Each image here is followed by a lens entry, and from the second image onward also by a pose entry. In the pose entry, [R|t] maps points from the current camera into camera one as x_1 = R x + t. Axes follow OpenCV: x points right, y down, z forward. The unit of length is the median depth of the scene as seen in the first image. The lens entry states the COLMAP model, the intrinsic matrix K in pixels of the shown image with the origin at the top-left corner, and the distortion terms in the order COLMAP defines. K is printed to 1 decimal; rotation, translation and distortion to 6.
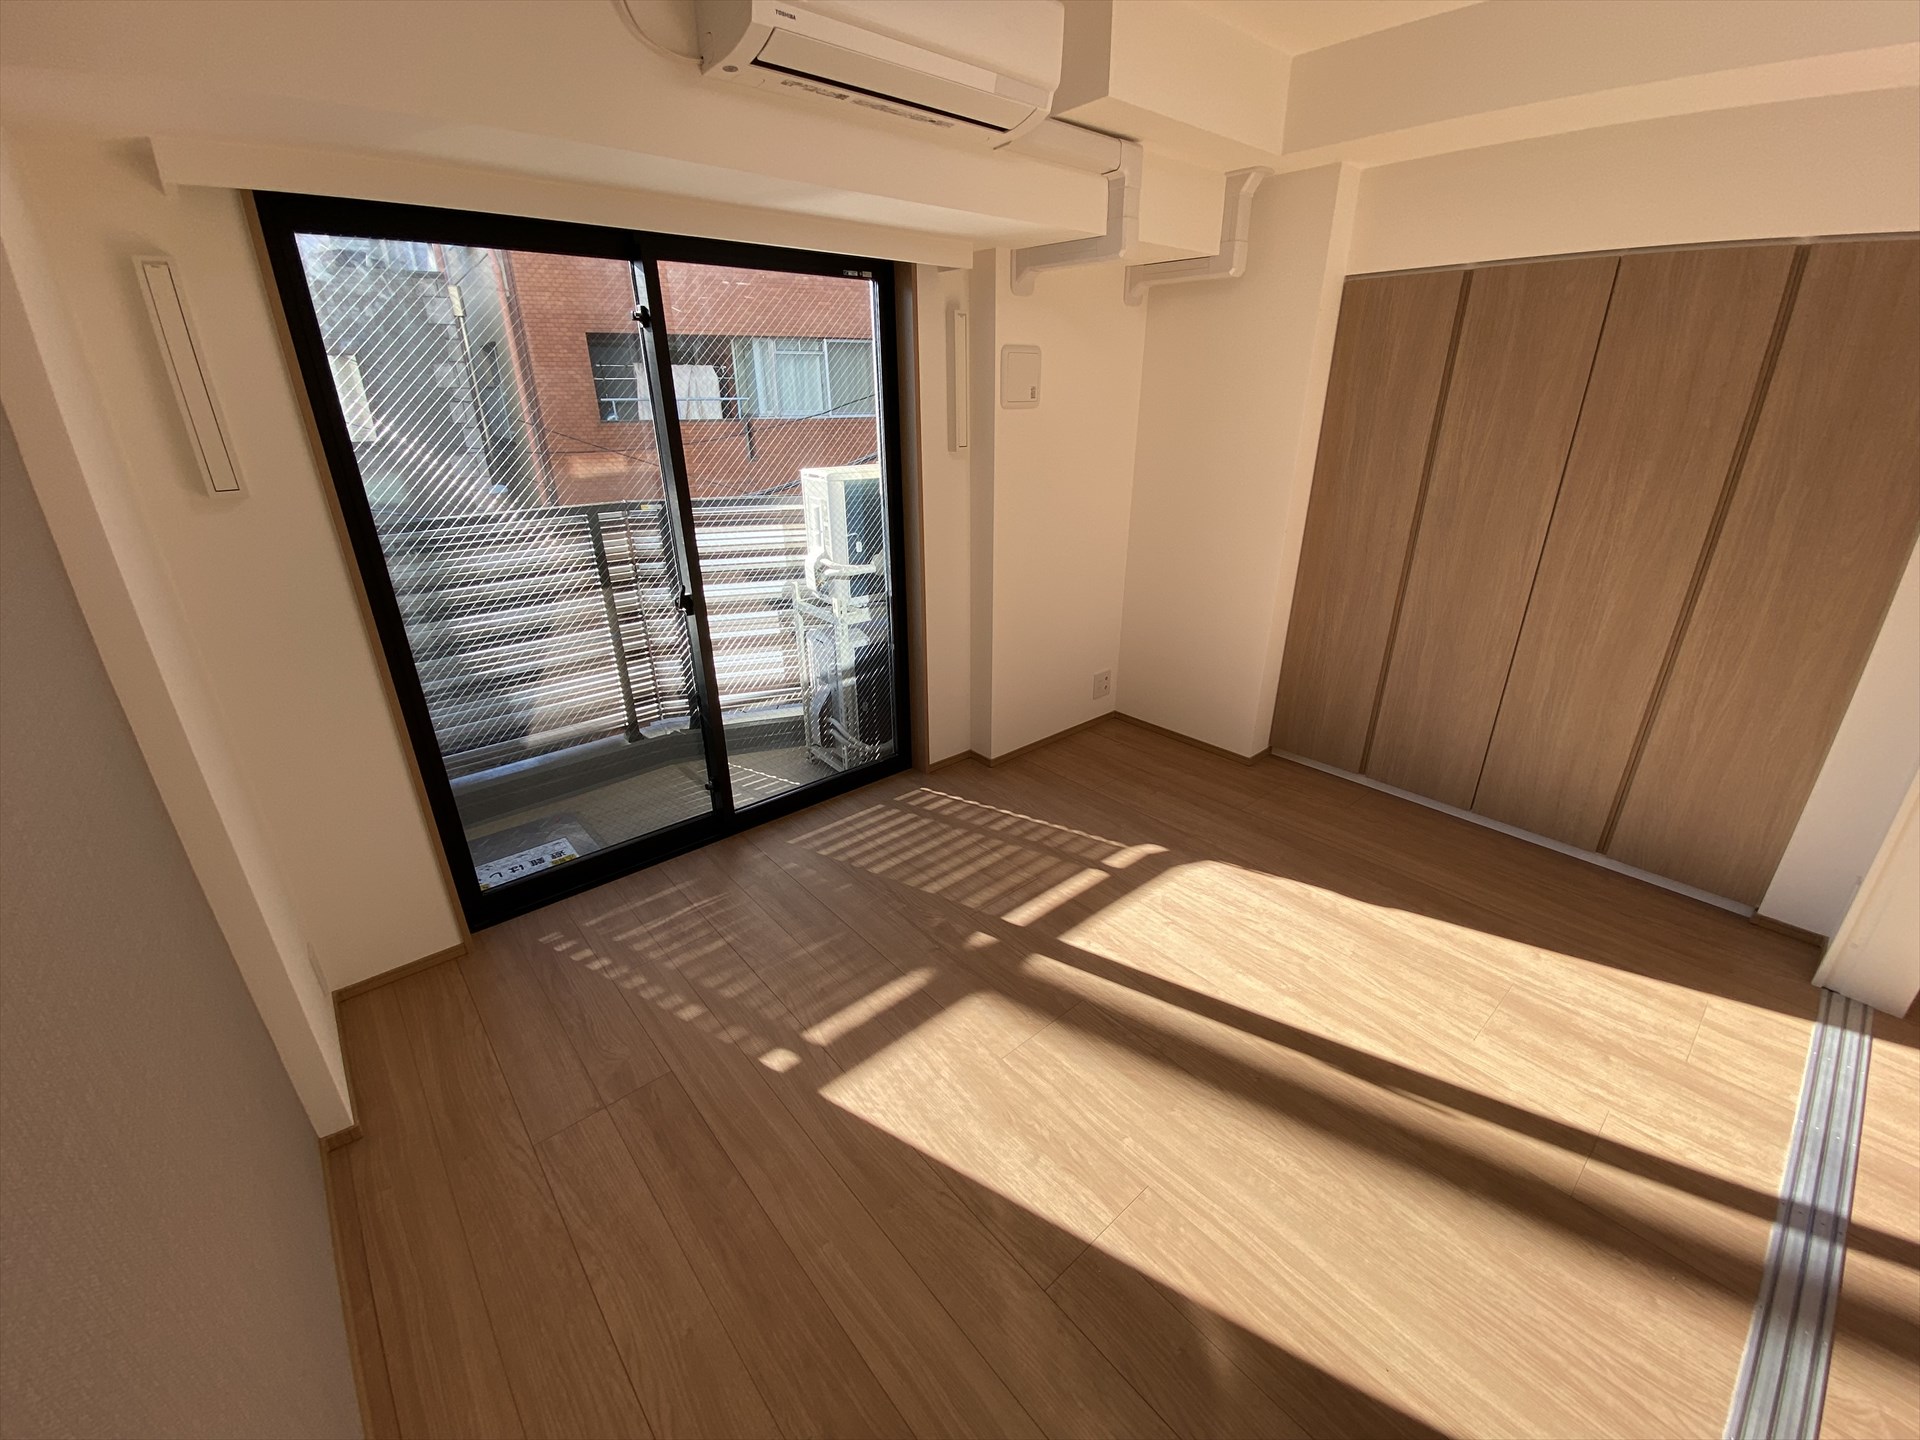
lens RADIAL K [[778.5, 0, 961.8], [0, 778.5, 713.7], [0, 0, 1]] dist [0.046125, -0.033368]
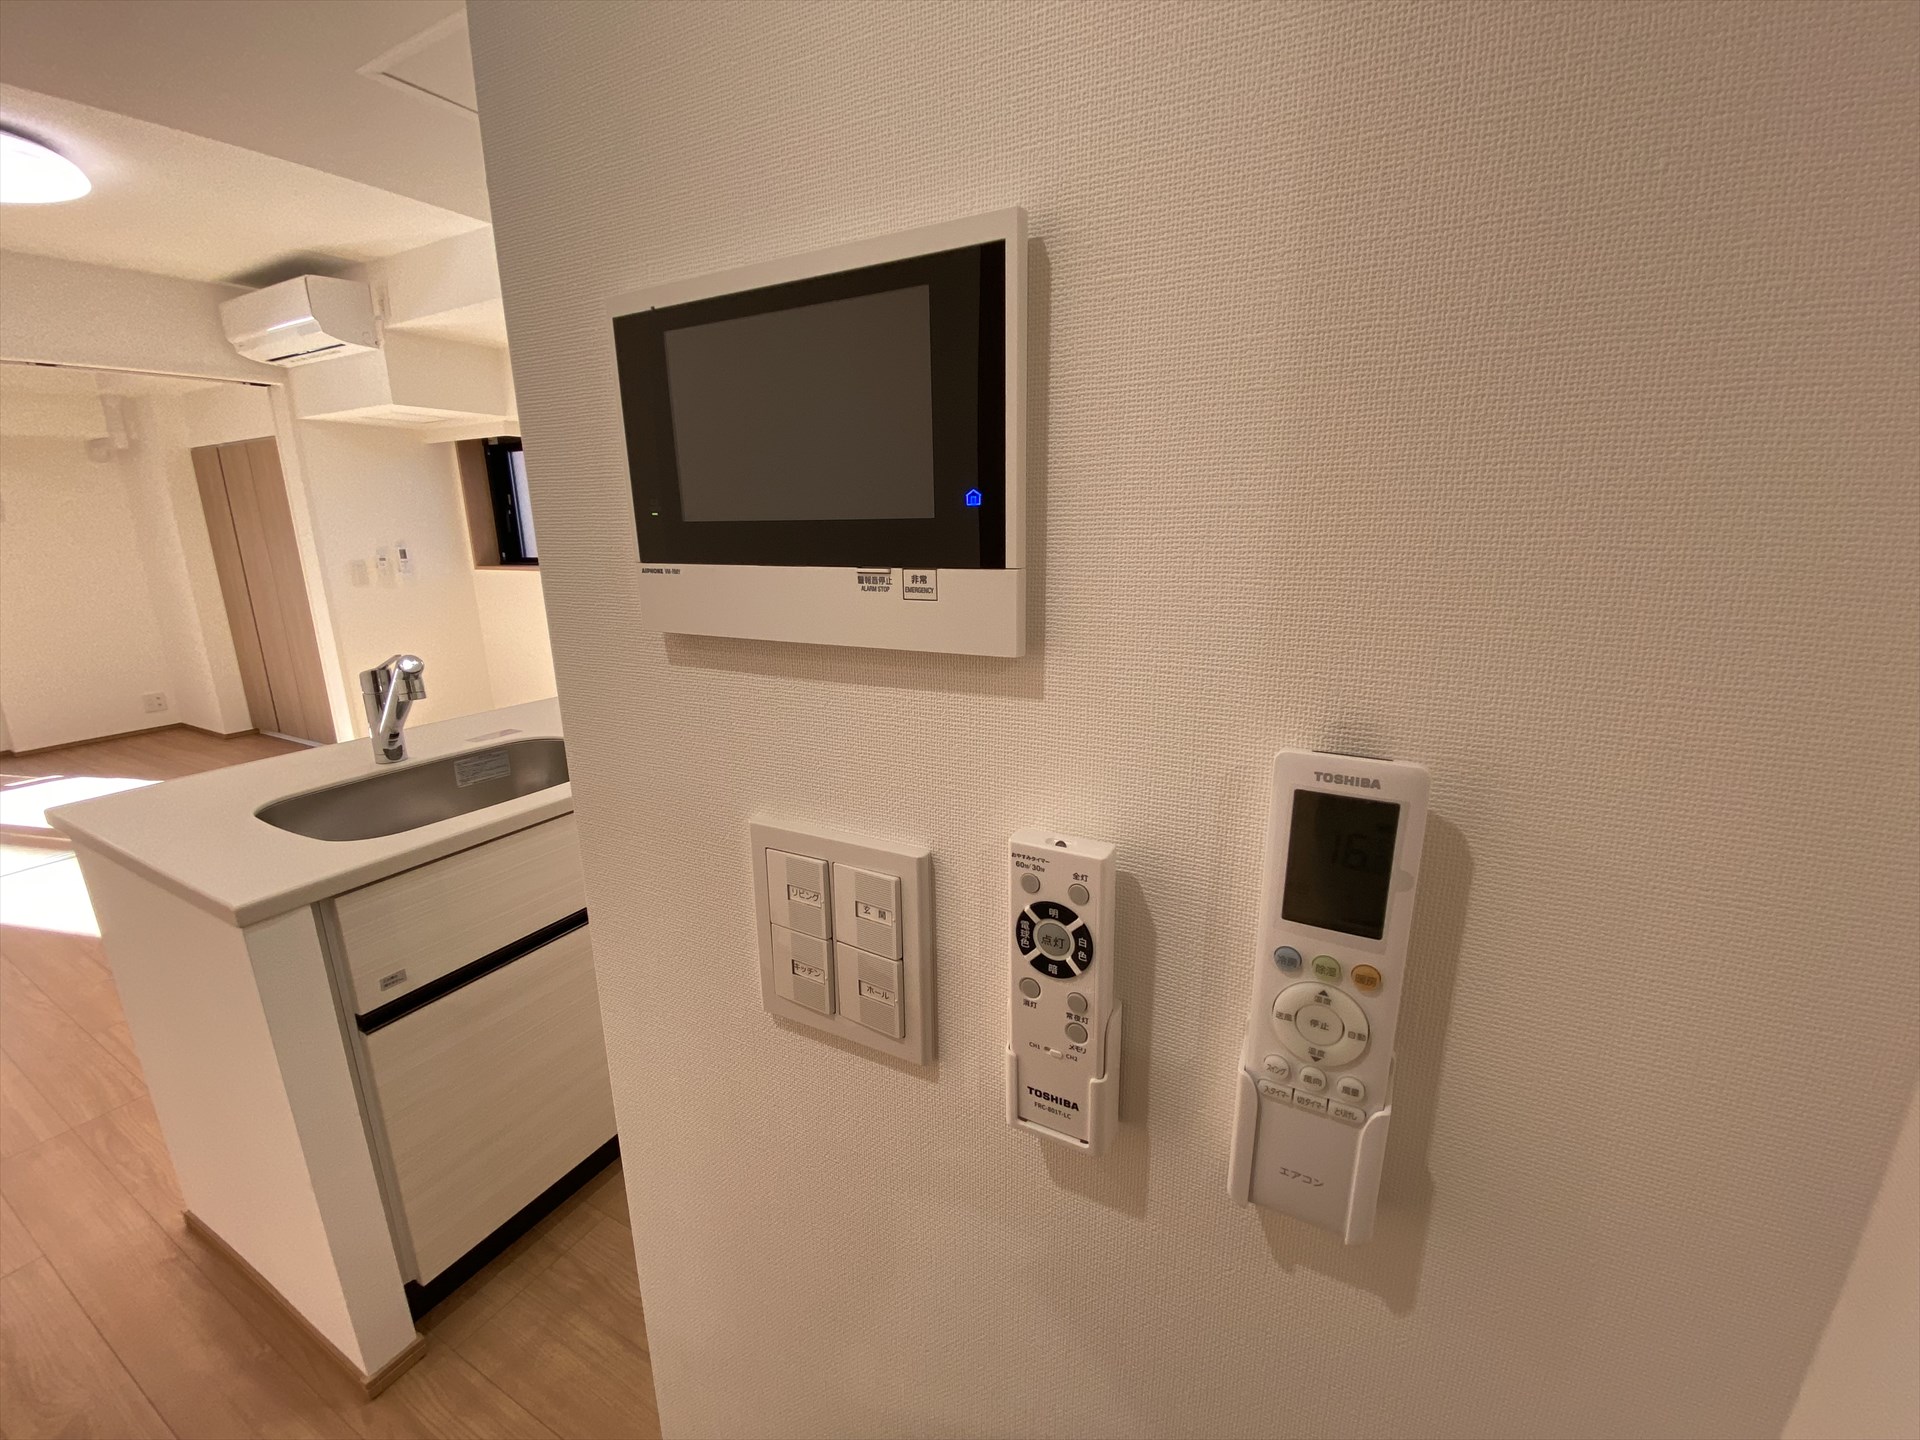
lens RADIAL K [[778.5, 0, 961.8], [0, 778.5, 713.7], [0, 0, 1]] dist [0.046125, -0.033368]
pose [[0.937214, -0.098035, 0.334693, 1.634266], [0.145429, 0.982118, -0.119559, 0.560534], [-0.316987, 0.160727, 0.934712, -1.244652]]
